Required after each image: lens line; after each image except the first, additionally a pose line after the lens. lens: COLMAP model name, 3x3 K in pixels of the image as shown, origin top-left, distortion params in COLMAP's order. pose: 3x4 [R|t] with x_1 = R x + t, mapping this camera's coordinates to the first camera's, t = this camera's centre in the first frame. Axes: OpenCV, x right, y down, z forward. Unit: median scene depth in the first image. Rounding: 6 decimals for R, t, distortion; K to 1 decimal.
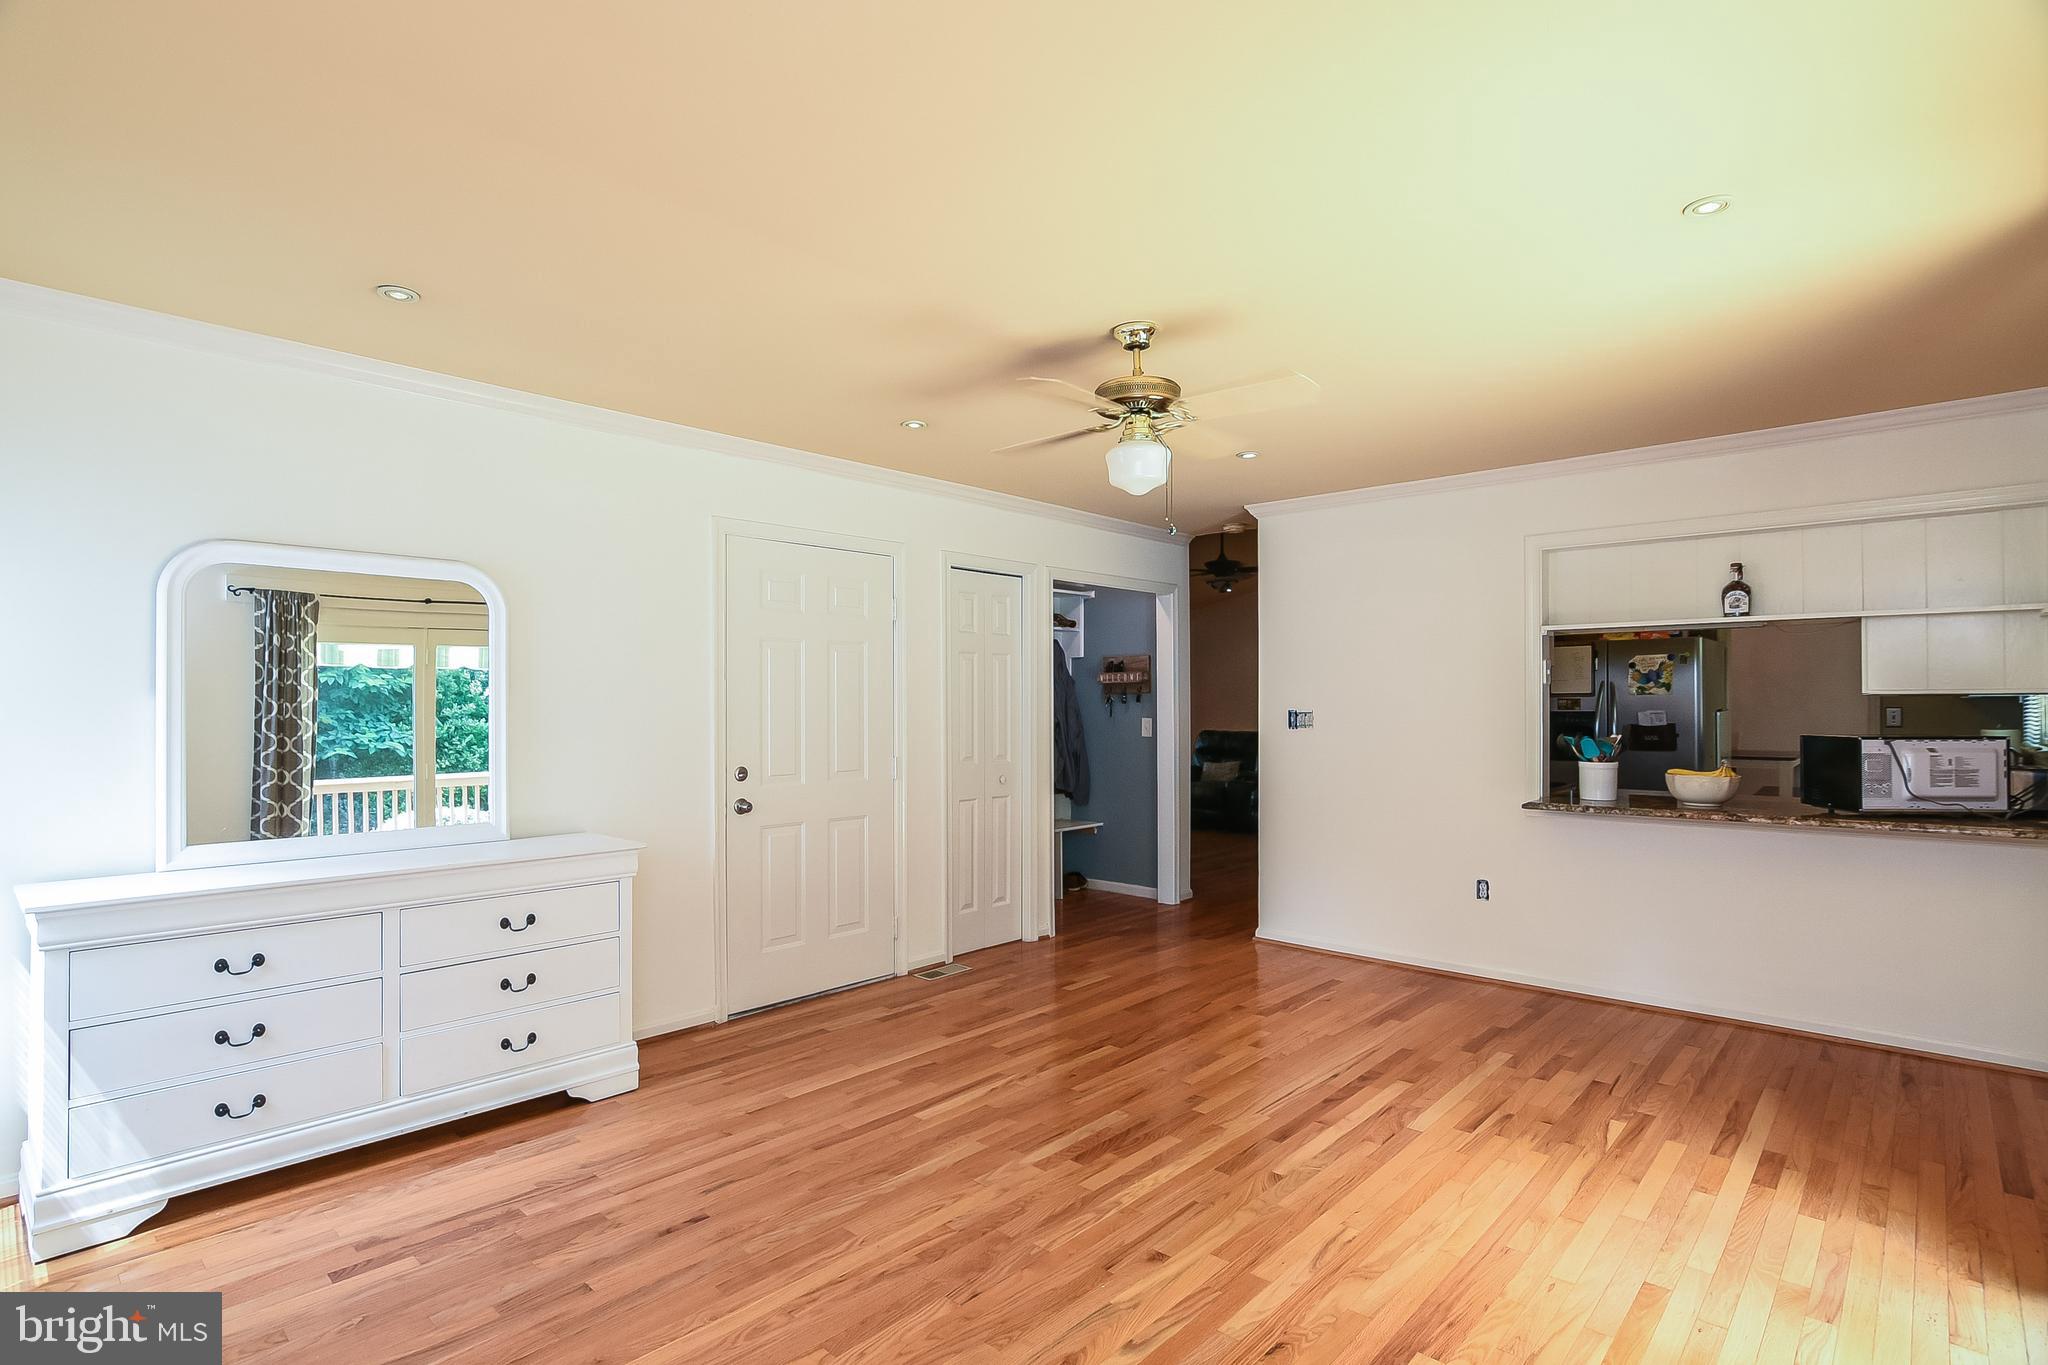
lens RADIAL K [[1026.3, 0, 1019.9], [0, 1026.3, 664.1], [0, 0, 1]] dist [-0.004705, 0.009384]
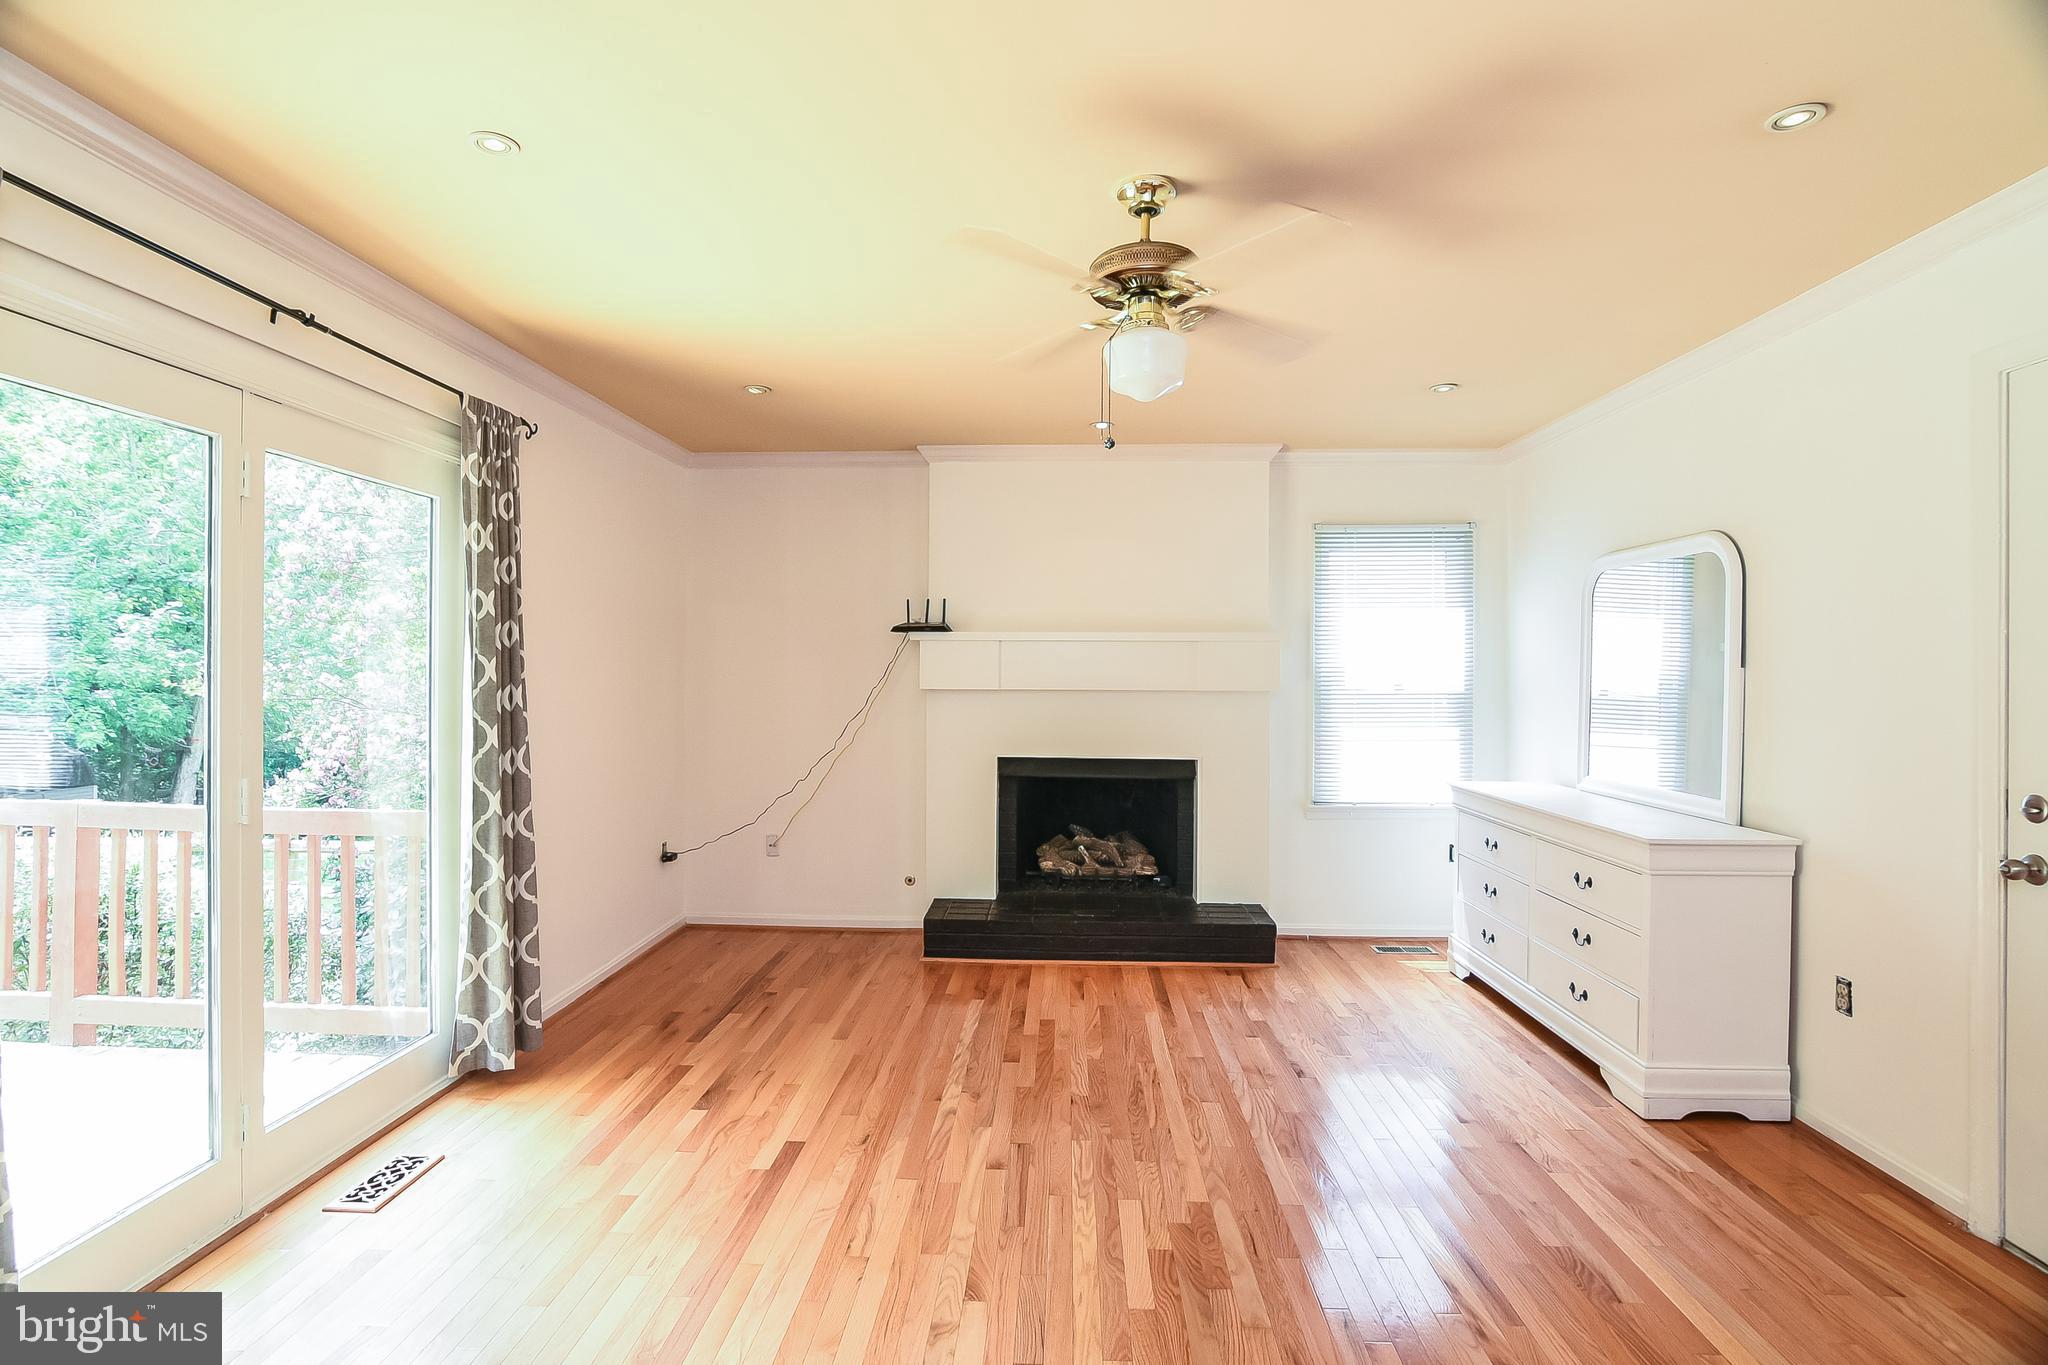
lens RADIAL K [[1026.3, 0, 1019.9], [0, 1026.3, 664.1], [0, 0, 1]] dist [-0.004705, 0.009384]
pose [[-0.772428, -0.012206, -0.634986, 0.707538], [0.018085, 0.998987, -0.041202, 0.067537], [0.634845, -0.043309, -0.771424, 1.621645]]
